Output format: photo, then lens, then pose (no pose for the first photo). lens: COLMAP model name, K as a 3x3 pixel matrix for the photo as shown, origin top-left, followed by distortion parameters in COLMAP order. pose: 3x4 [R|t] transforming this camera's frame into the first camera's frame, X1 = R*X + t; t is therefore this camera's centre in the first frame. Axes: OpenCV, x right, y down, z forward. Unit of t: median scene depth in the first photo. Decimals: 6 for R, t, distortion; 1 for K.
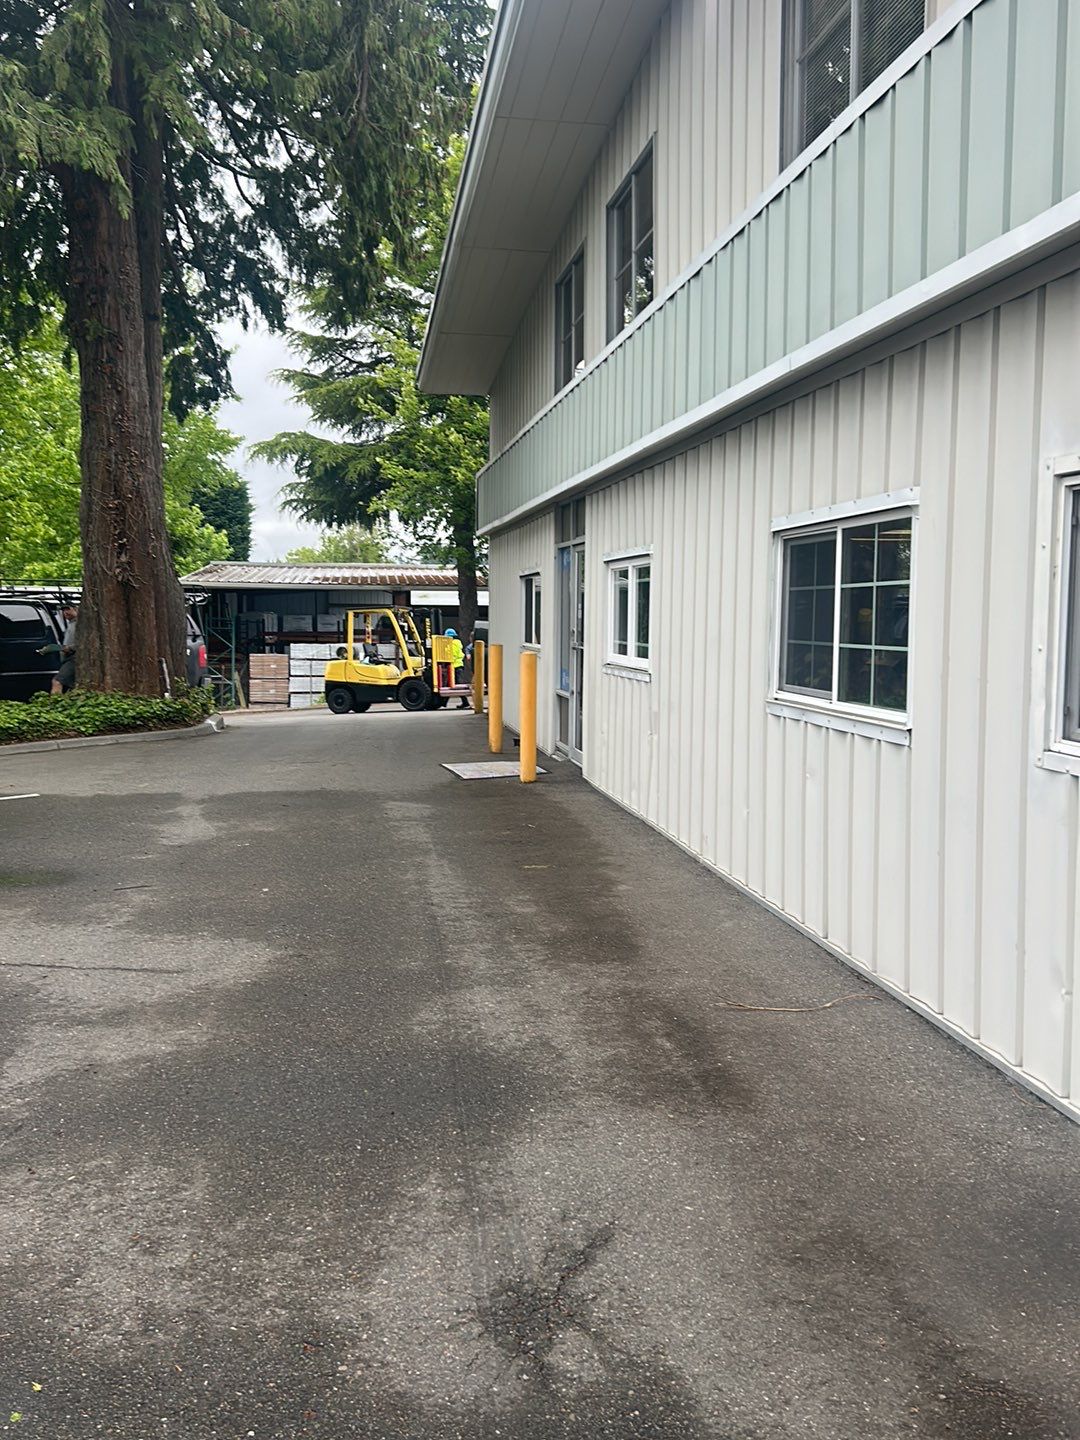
lens RADIAL K [[1331.4, 0, 575.4], [0, 1331.4, 777.7], [0, 0, 1]] dist [0.005430, -0.033846]
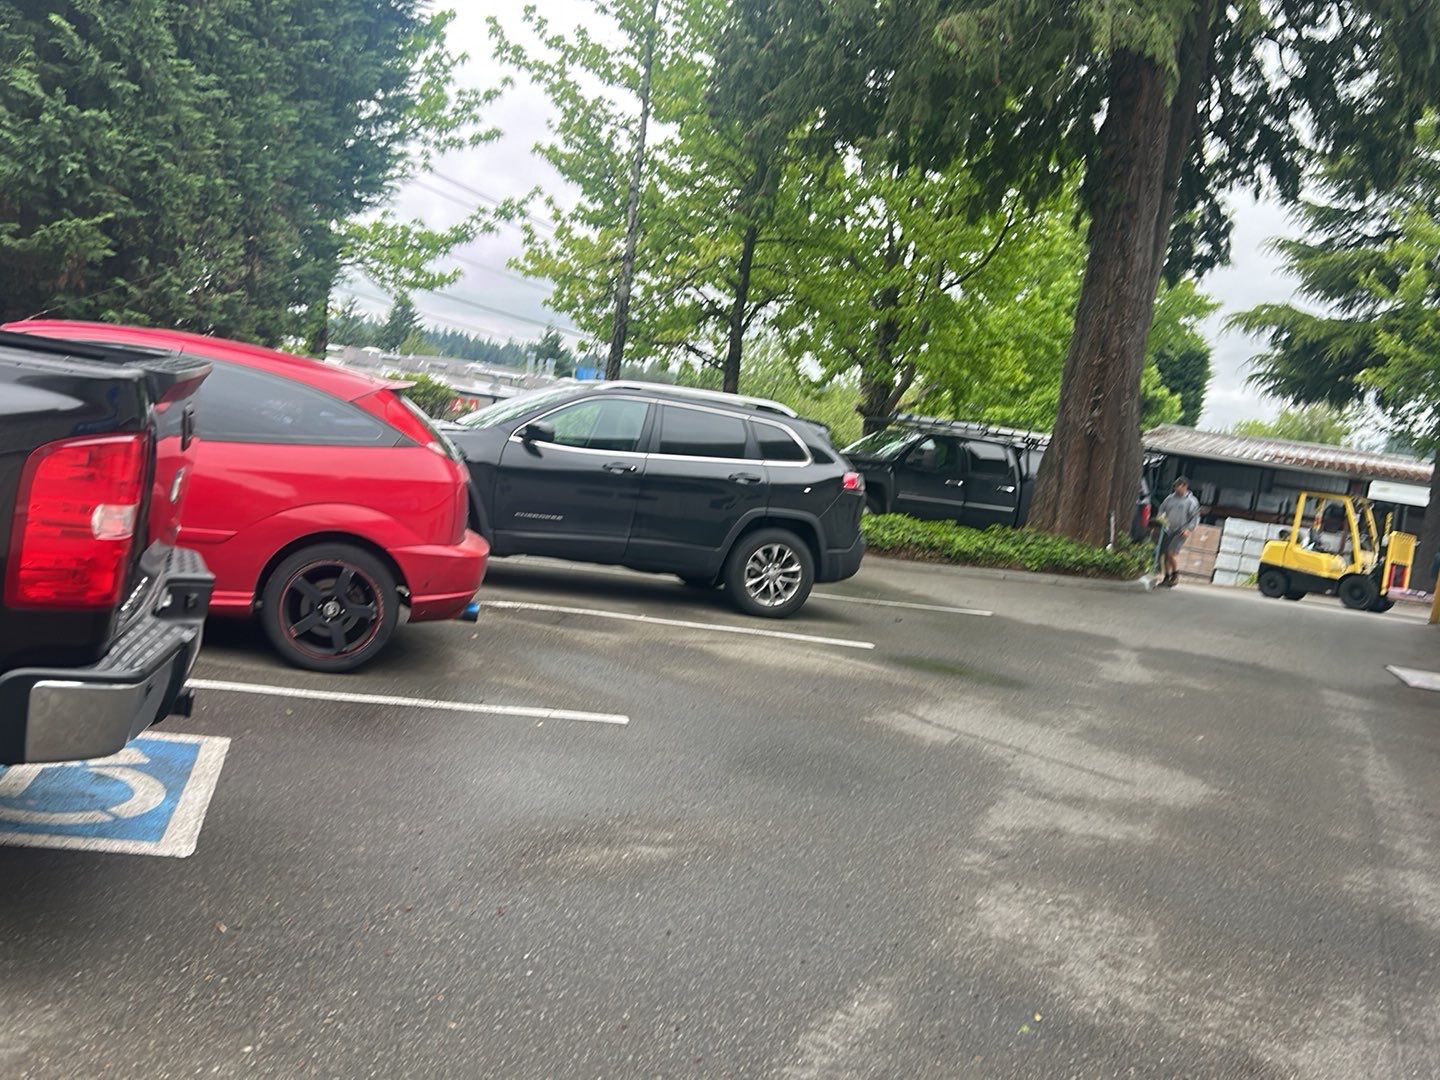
lens RADIAL K [[1331.4, 0, 719.2], [0, 1331.4, 604.3], [0, 0, 1]] dist [0.005430, -0.033846]
pose [[0.830497, 0.190060, -0.523595, -0.003432], [-0.202170, 0.978739, 0.034602, 0.005131], [0.519040, 0.077118, 0.851264, -0.030108]]
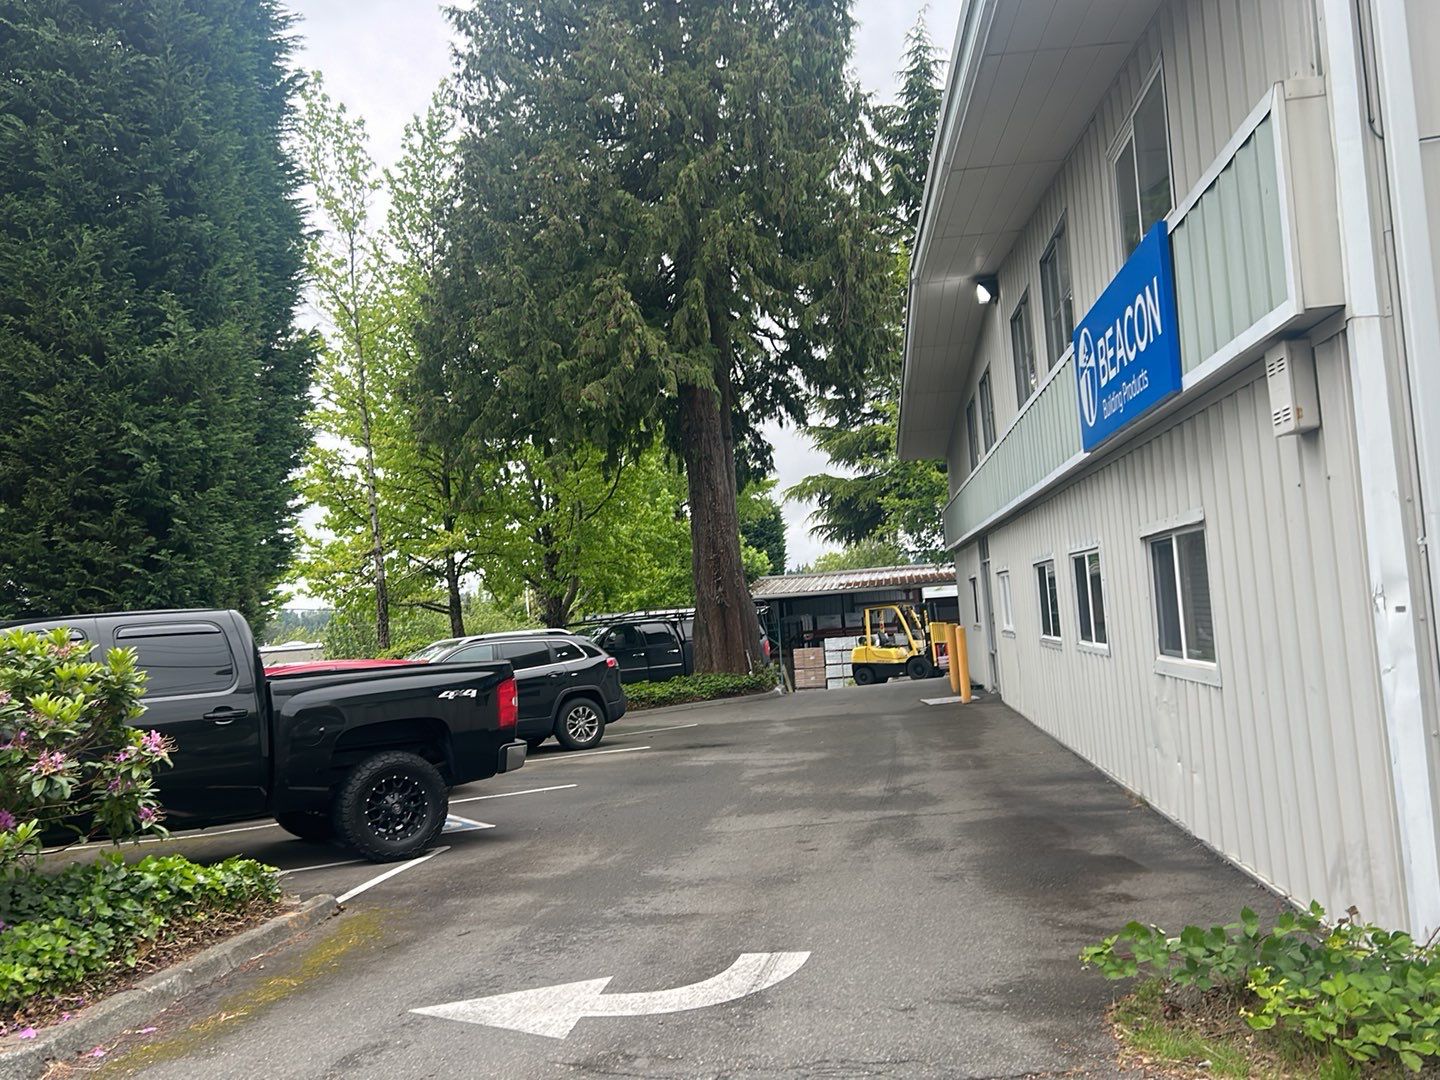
lens RADIAL K [[1181.3, 0, 715.7], [0, 1181.3, 505.7], [0, 0, 1]] dist [0.114450, -0.002252]
pose [[0.952430, -0.106165, -0.285667, 0.051400], [0.044584, 0.975814, -0.214006, 0.028913], [0.301478, 0.191090, 0.934128, -0.243831]]
